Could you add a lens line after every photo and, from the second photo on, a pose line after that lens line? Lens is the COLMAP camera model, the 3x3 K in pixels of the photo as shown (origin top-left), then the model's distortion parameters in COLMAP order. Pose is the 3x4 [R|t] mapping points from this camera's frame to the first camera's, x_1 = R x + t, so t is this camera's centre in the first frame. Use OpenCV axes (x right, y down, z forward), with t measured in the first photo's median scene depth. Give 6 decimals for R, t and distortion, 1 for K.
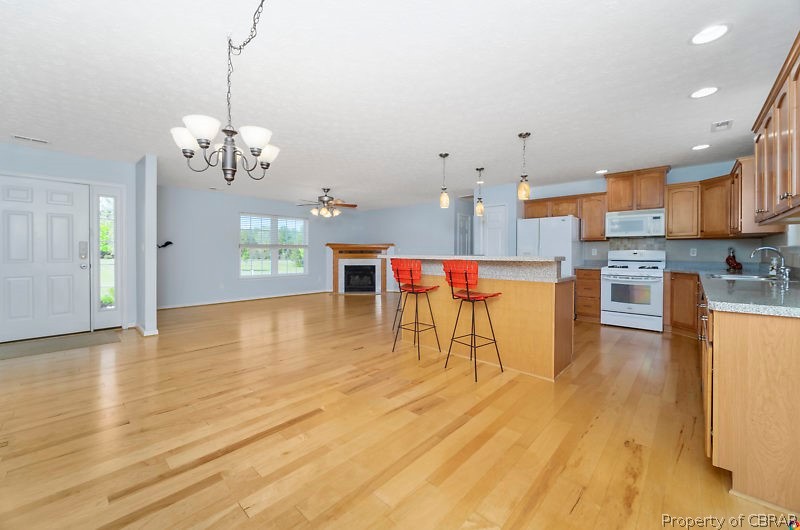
lens RADIAL K [[316.7, 0, 398.2], [0, 316.7, 257.0], [0, 0, 1]] dist [0.000489, 0.000295]
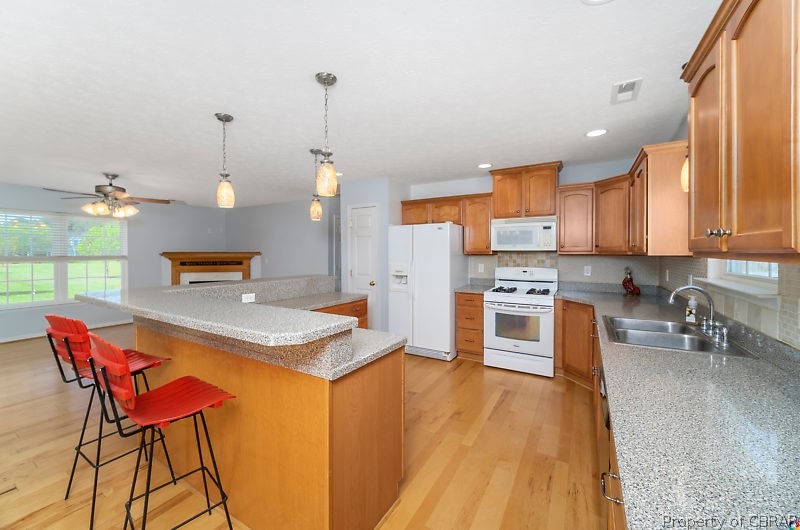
lens RADIAL K [[316.7, 0, 396.0], [0, 316.7, 258.8], [0, 0, 1]] dist [0.000489, 0.000295]
pose [[0.978105, -0.007181, 0.207988, 0.279911], [0.006123, 0.999965, 0.005729, -0.052173], [-0.208022, -0.004330, 0.978115, 0.304600]]
